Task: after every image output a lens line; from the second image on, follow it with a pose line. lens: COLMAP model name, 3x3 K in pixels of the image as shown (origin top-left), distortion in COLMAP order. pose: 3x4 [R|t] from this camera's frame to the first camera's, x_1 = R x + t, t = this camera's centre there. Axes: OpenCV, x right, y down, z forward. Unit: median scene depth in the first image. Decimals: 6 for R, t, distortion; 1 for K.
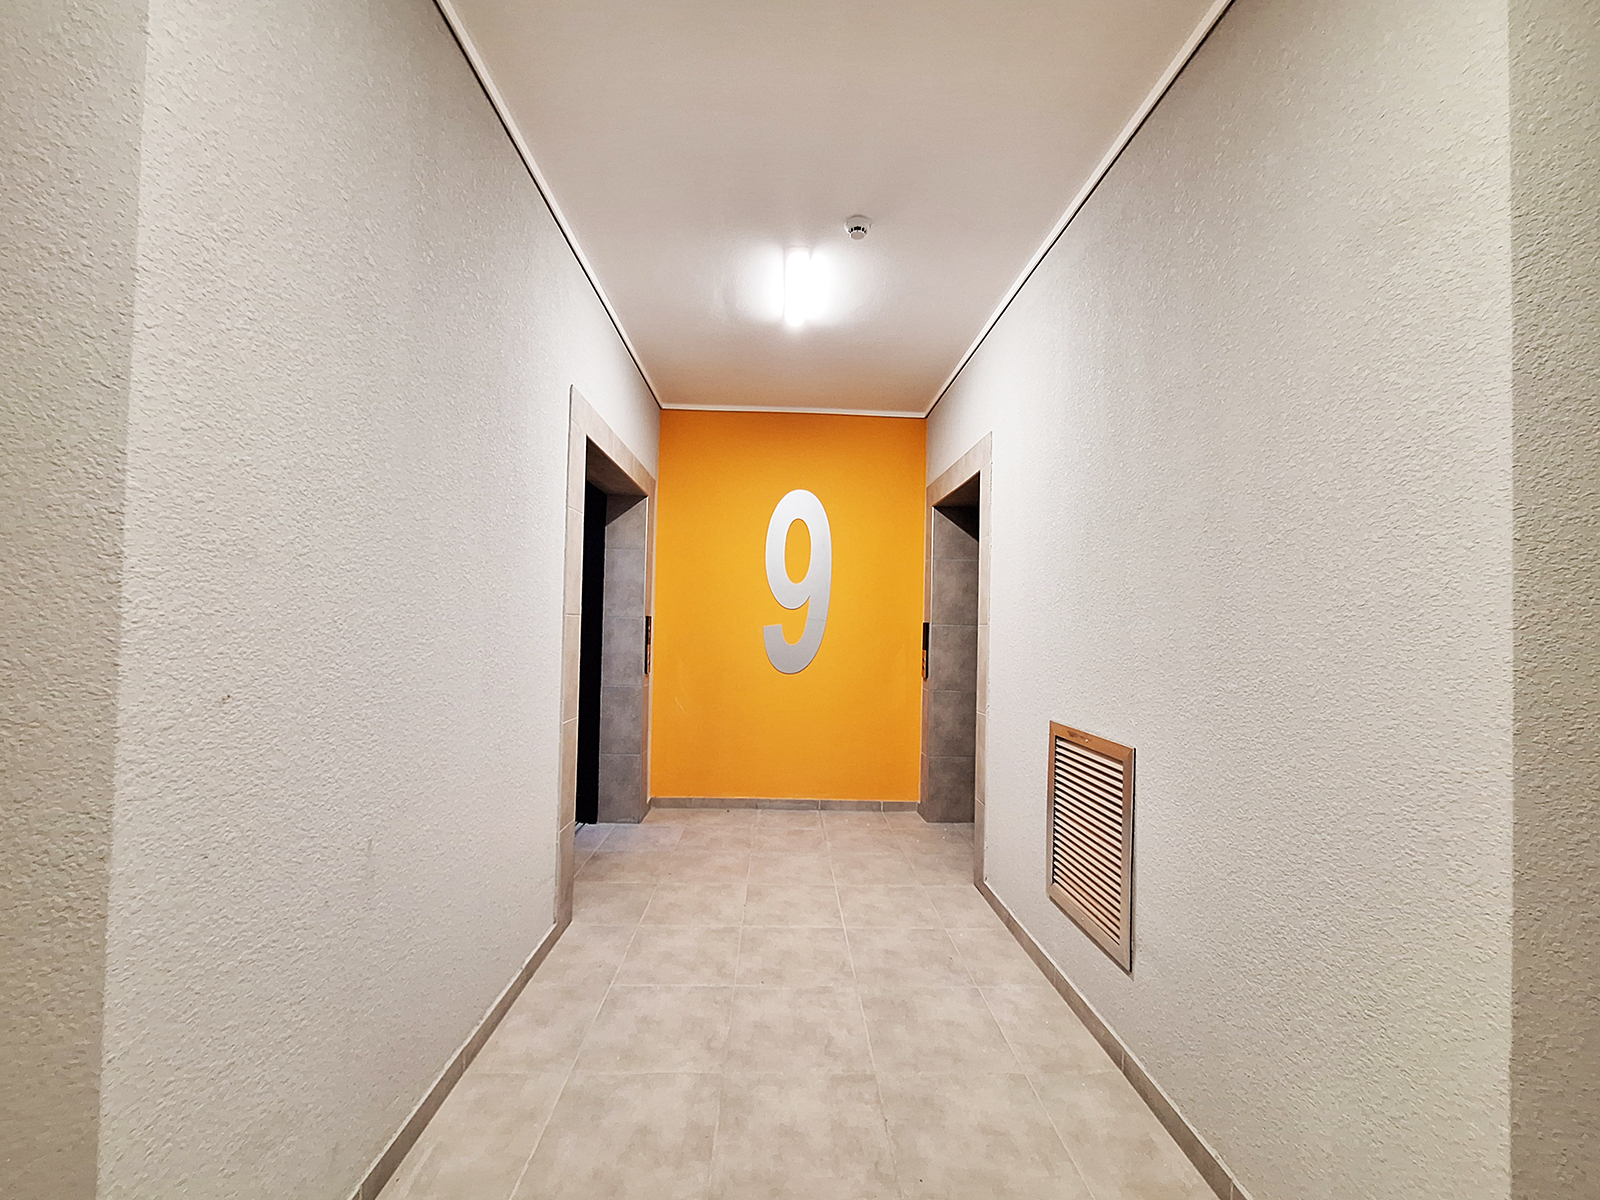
lens RADIAL K [[622.5, 0, 796.8], [0, 622.5, 605.9], [0, 0, 1]] dist [-0.003386, 0.000263]
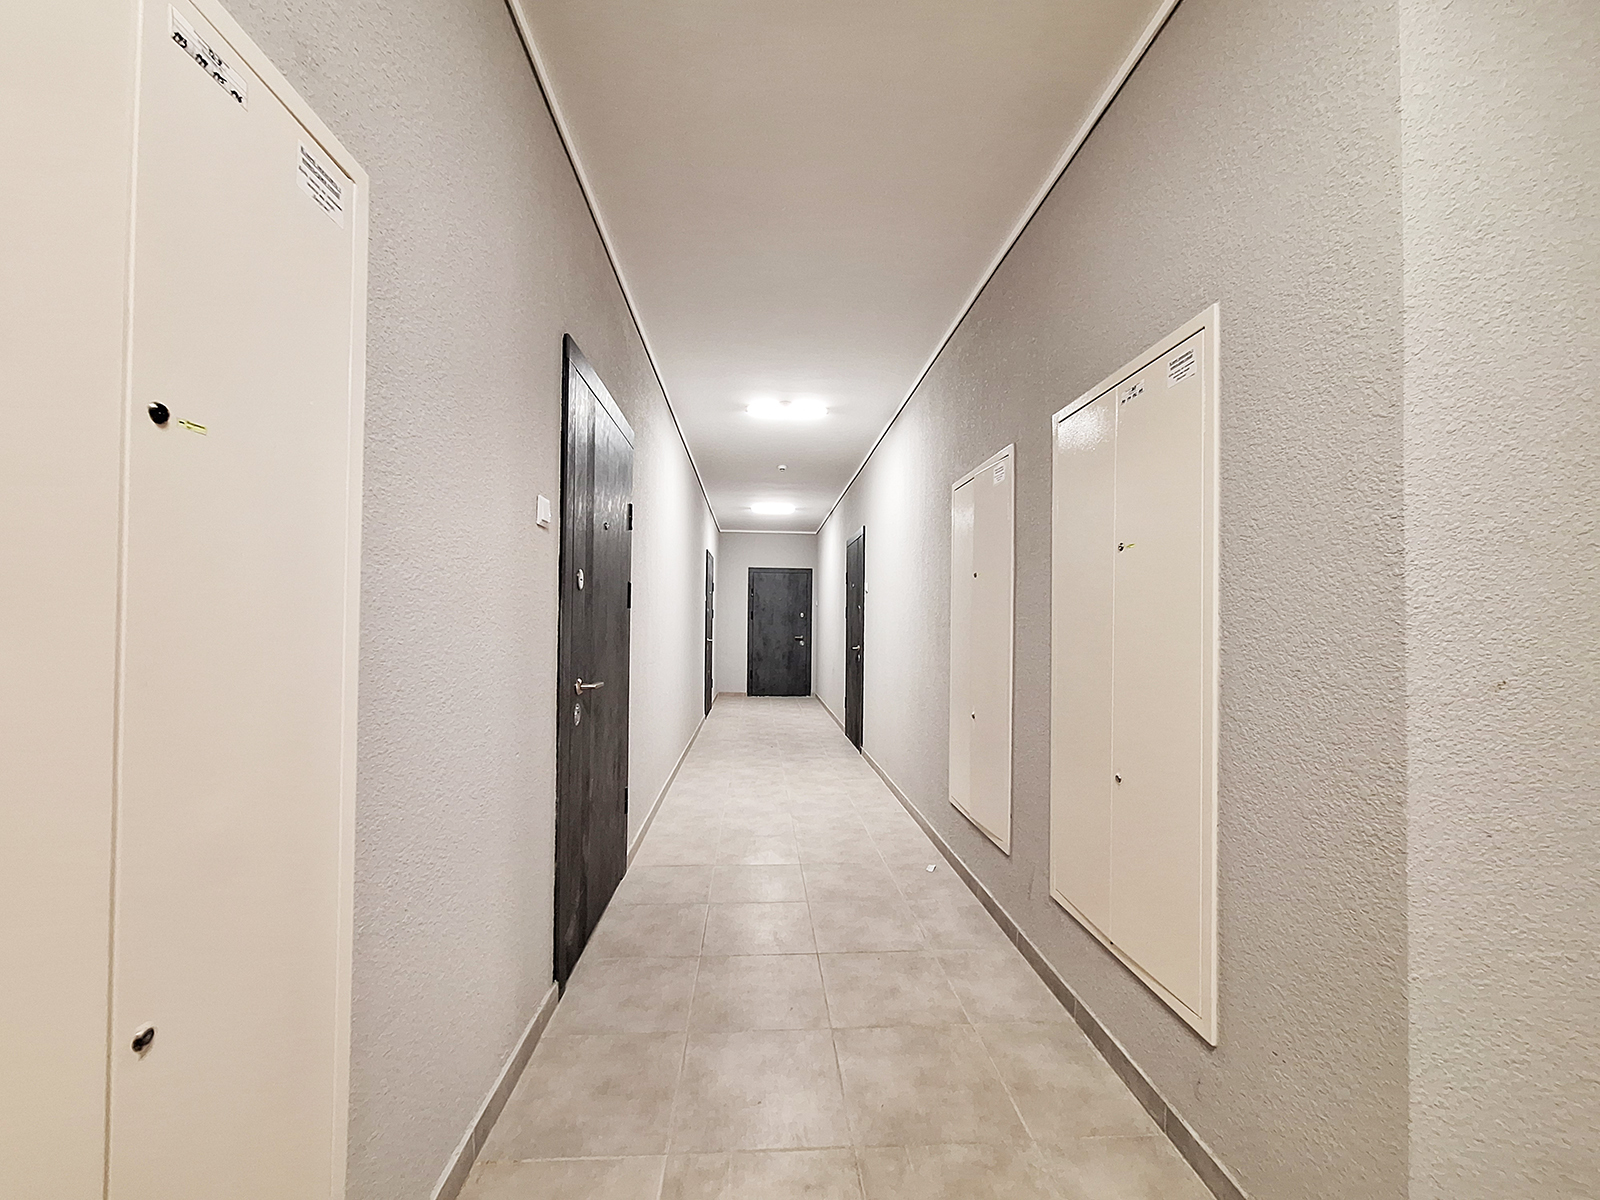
lens RADIAL K [[622.5, 0, 798.6], [0, 622.5, 610.6], [0, 0, 1]] dist [-0.003386, 0.000263]
pose [[0.034812, -0.038288, -0.998660, 0.061067], [0.017063, 0.999143, -0.037712, 0.056252], [0.999248, -0.015727, 0.035435, -0.206794]]
